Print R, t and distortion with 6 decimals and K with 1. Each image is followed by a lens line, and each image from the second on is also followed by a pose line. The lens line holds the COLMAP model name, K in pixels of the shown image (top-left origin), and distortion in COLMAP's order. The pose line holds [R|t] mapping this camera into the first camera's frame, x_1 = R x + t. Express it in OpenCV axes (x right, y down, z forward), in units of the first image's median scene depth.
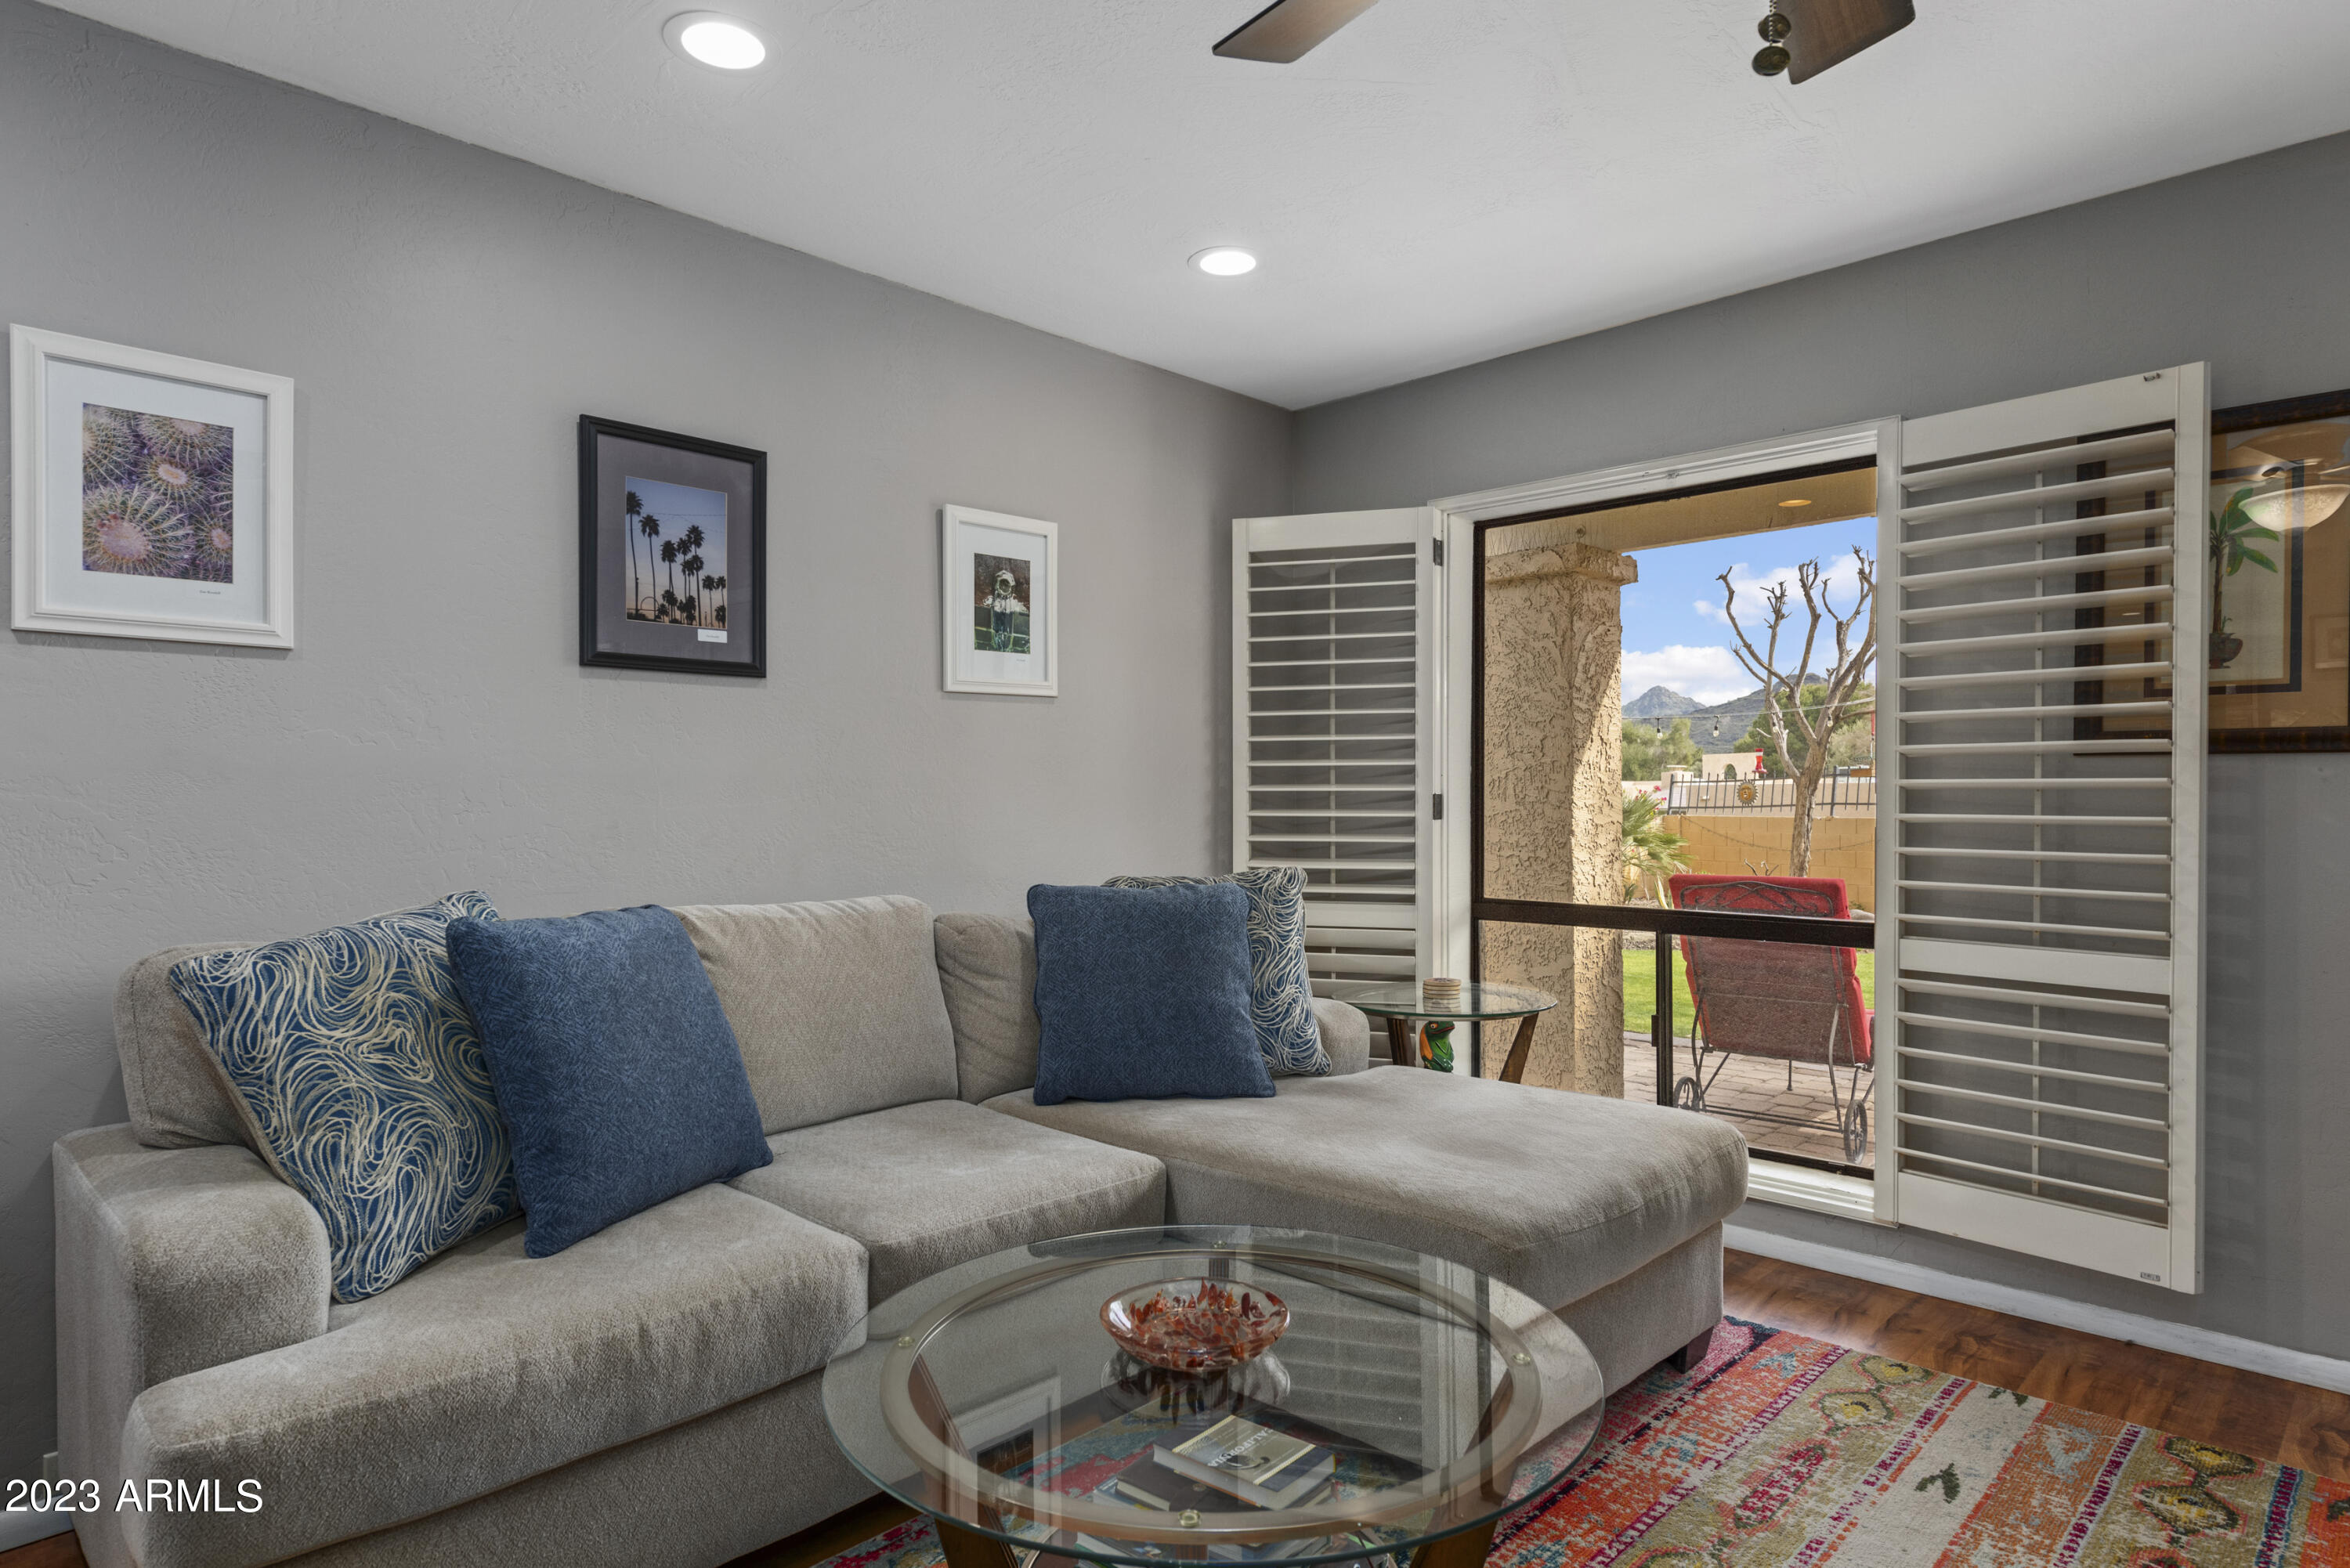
lens RADIAL K [[1294.7, 0, 1166.9], [0, 1294.7, 791.3], [0, 0, 1]] dist [0.023608, -0.000627]
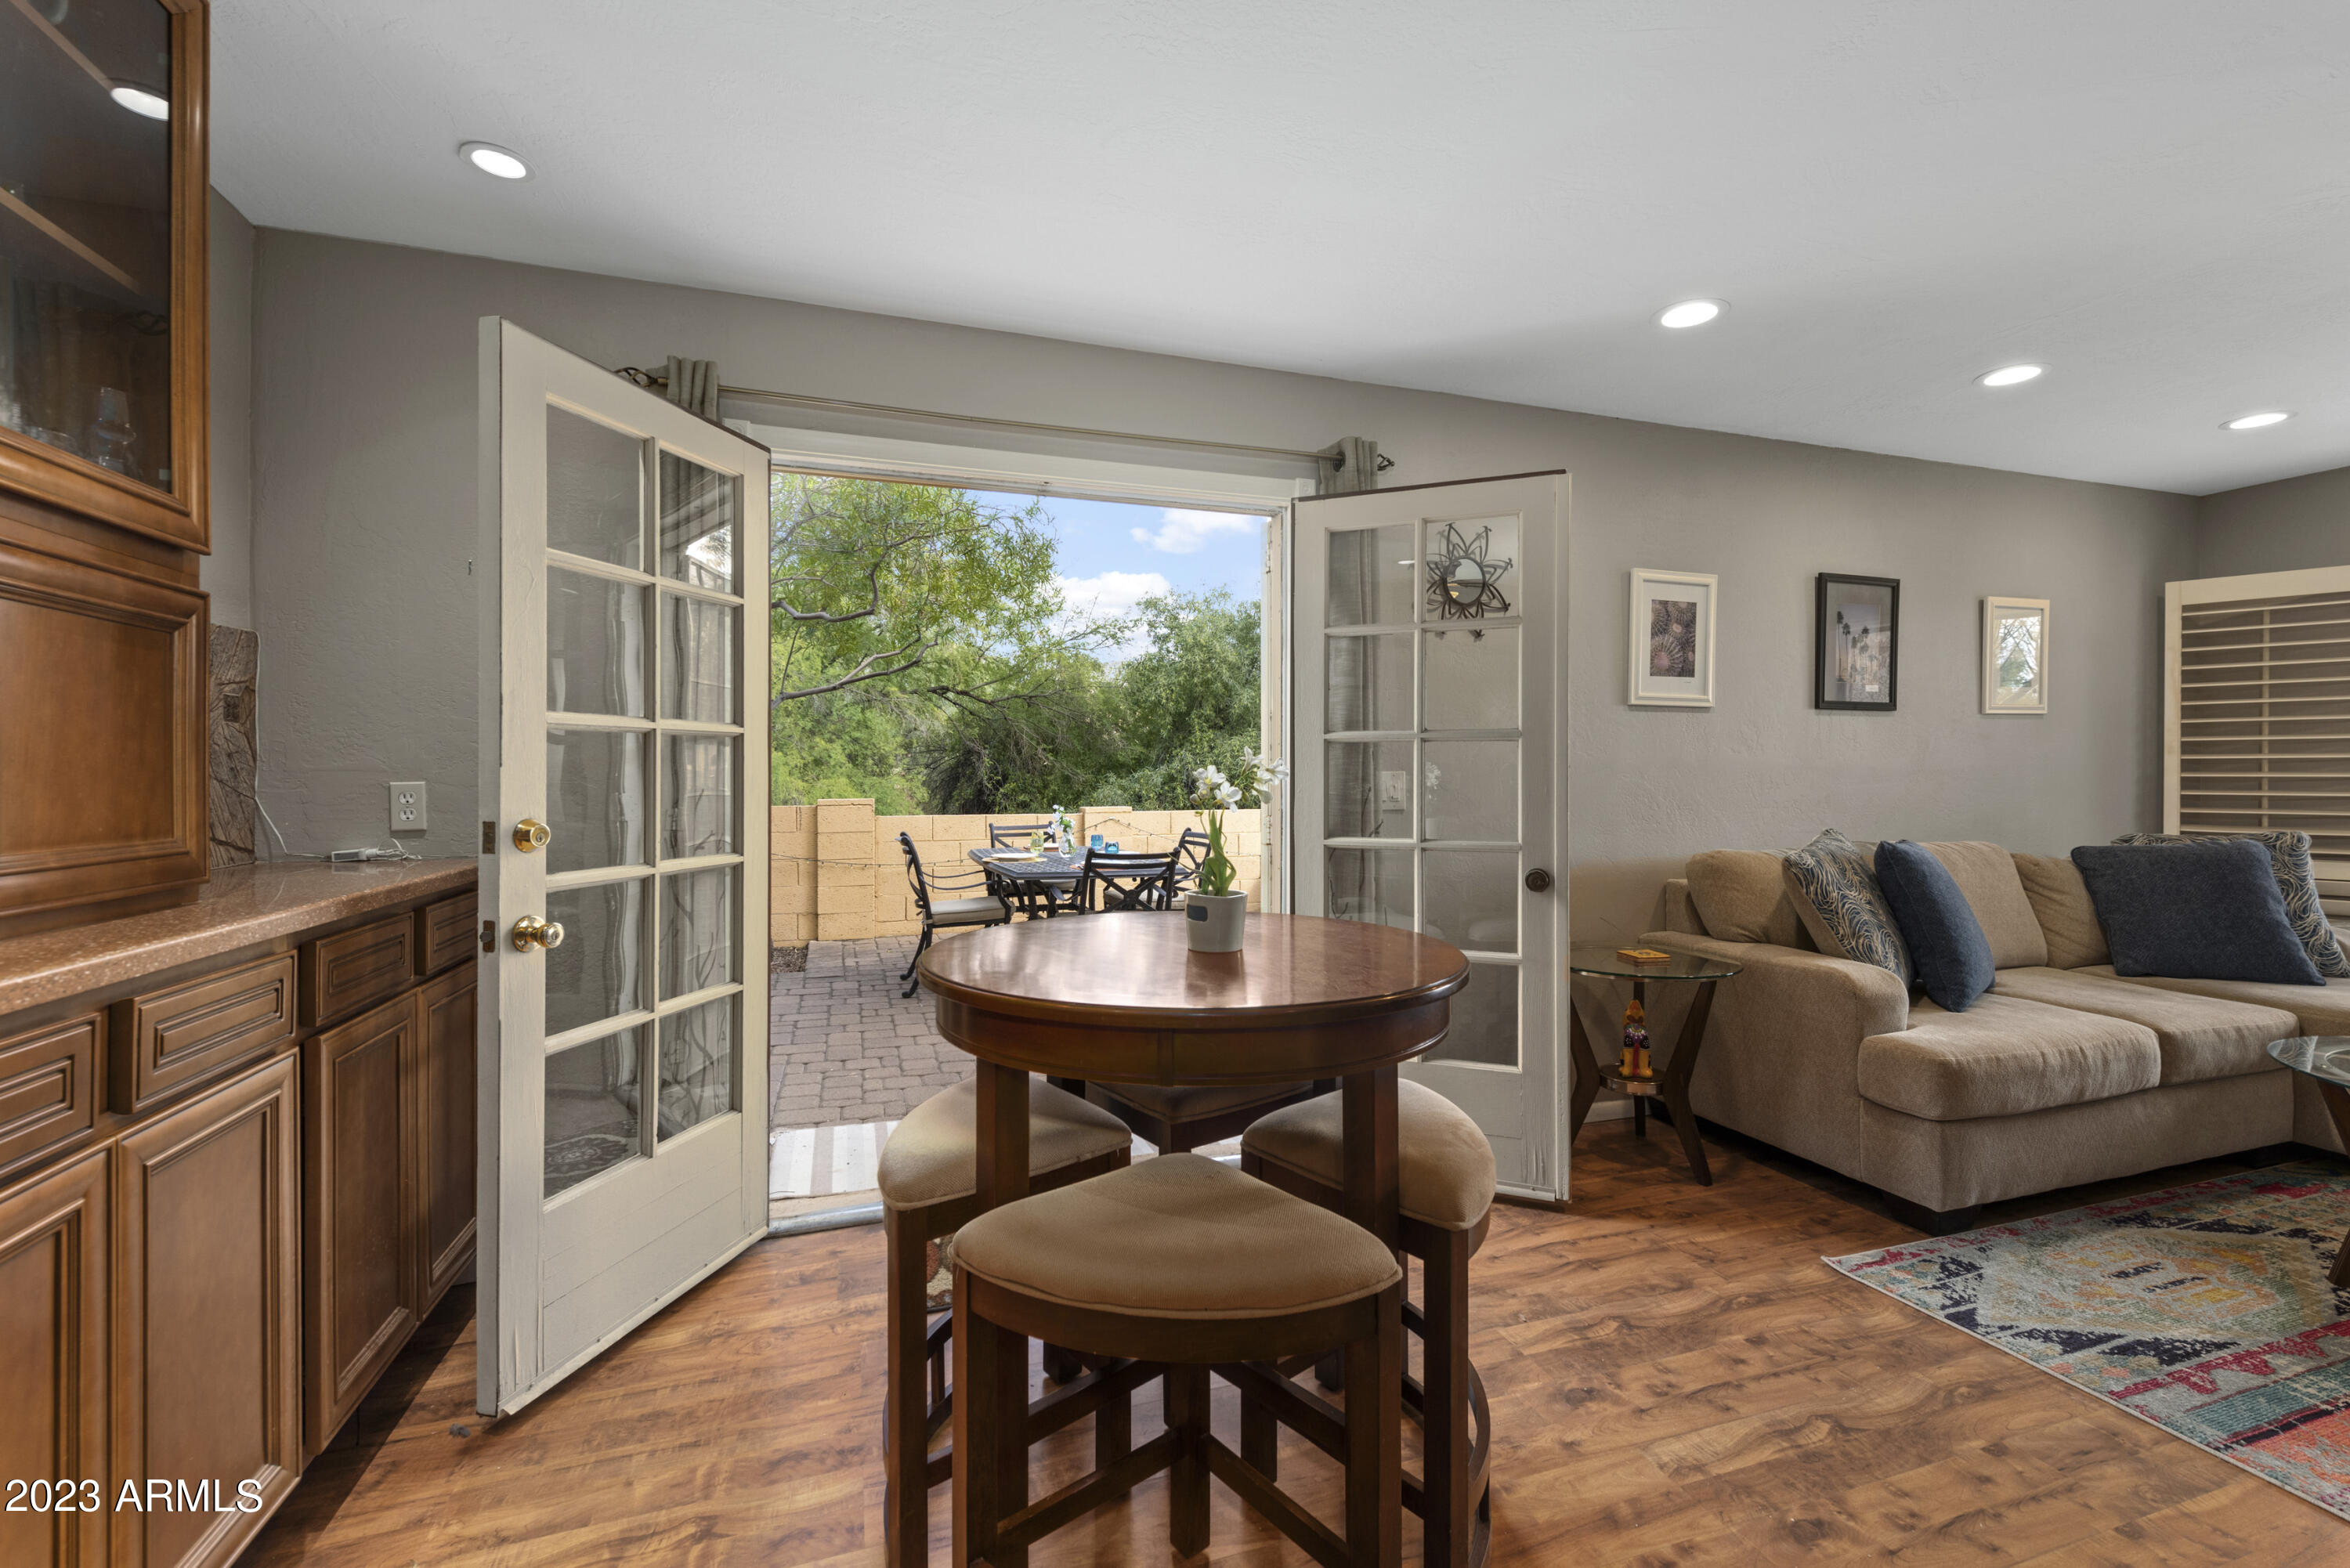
lens RADIAL K [[962.1, 0, 1176.6], [0, 962.1, 773.0], [0, 0, 1]] dist [0.000696, -0.002022]
pose [[0.888454, -0.001794, -0.458962, -0.592543], [-0.000041, 0.999992, -0.003988, -0.000992], [0.458966, 0.003562, 0.888447, -0.578947]]
